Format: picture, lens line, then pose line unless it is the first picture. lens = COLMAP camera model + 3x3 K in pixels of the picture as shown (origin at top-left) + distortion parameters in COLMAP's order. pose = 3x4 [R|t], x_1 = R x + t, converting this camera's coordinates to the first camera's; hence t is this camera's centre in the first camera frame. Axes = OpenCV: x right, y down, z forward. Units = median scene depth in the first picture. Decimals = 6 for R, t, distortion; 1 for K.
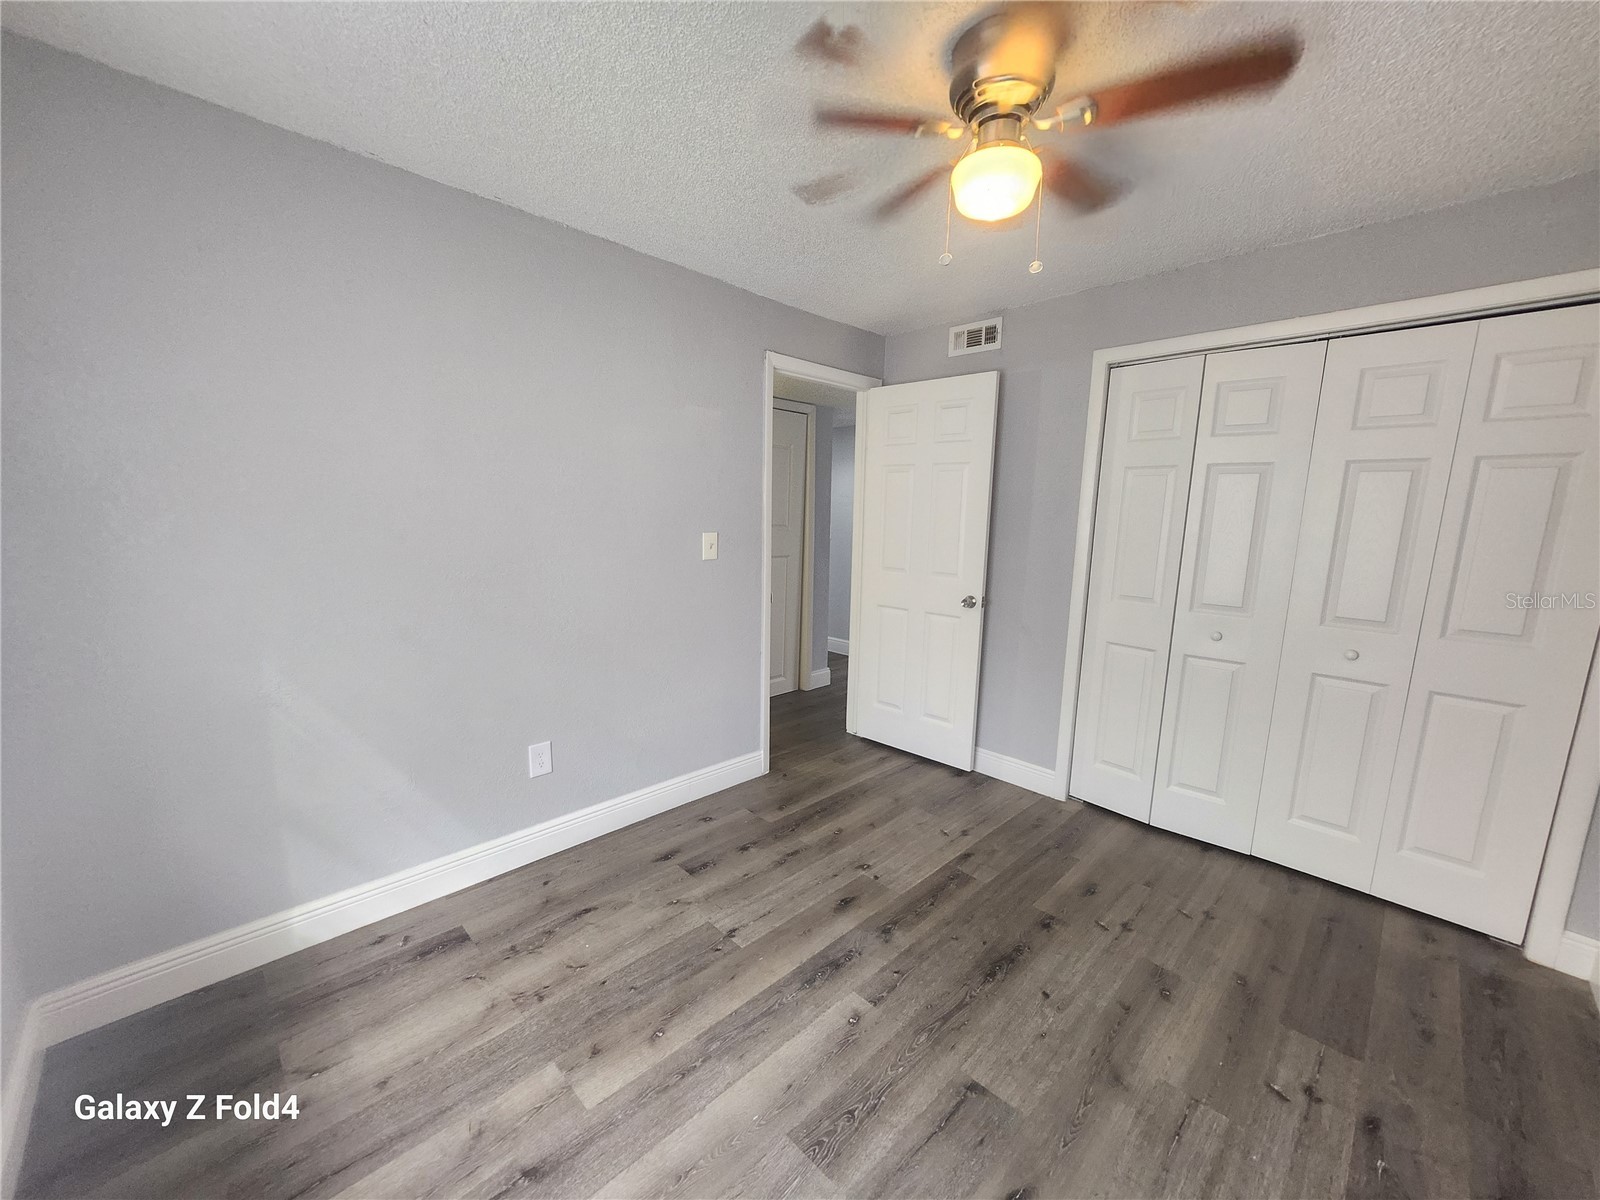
lens RADIAL K [[629.3, 0, 800.0], [0, 629.3, 600.0], [0, 0, 1]] dist [-0.000666, 0.000000]
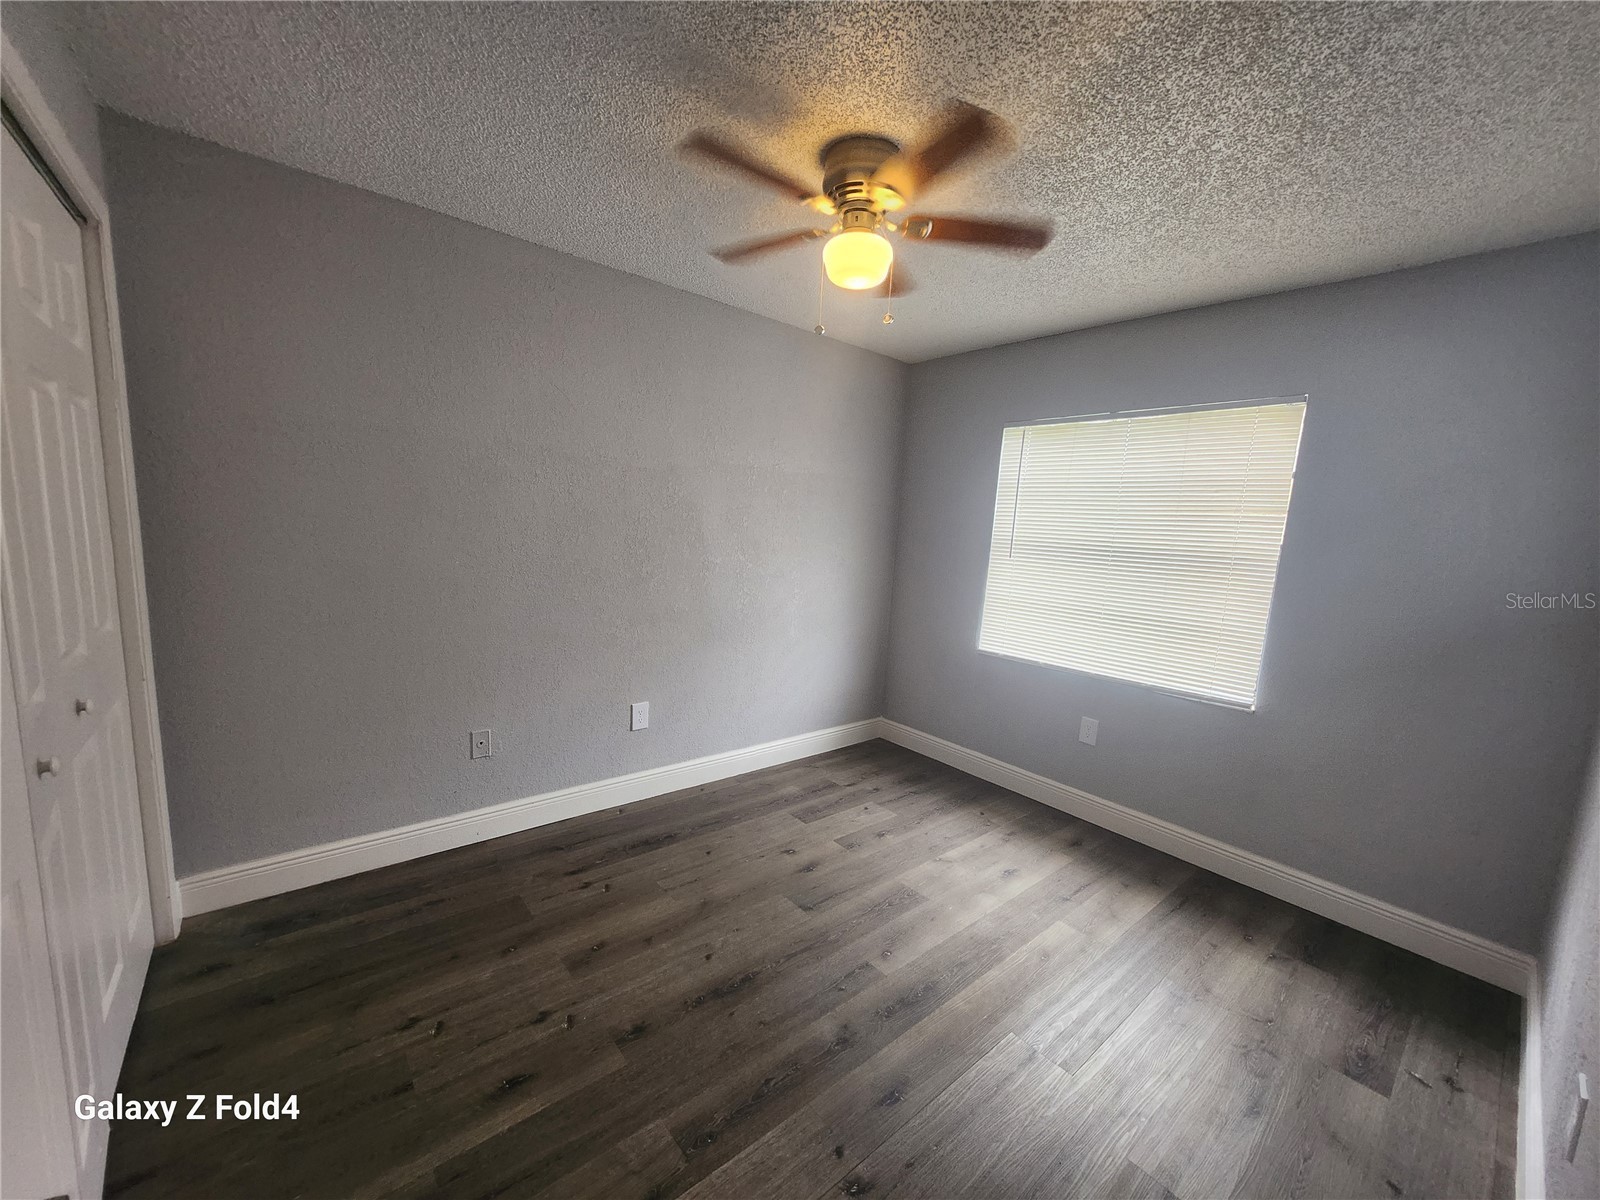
lens RADIAL K [[629.3, 0, 800.0], [0, 629.3, 600.0], [0, 0, 1]] dist [-0.000666, 0.000000]
pose [[-0.993617, -0.087631, 0.071030, 0.203630], [-0.065396, 0.960564, 0.270261, -0.262175], [-0.091912, 0.263891, -0.960163, 1.810430]]
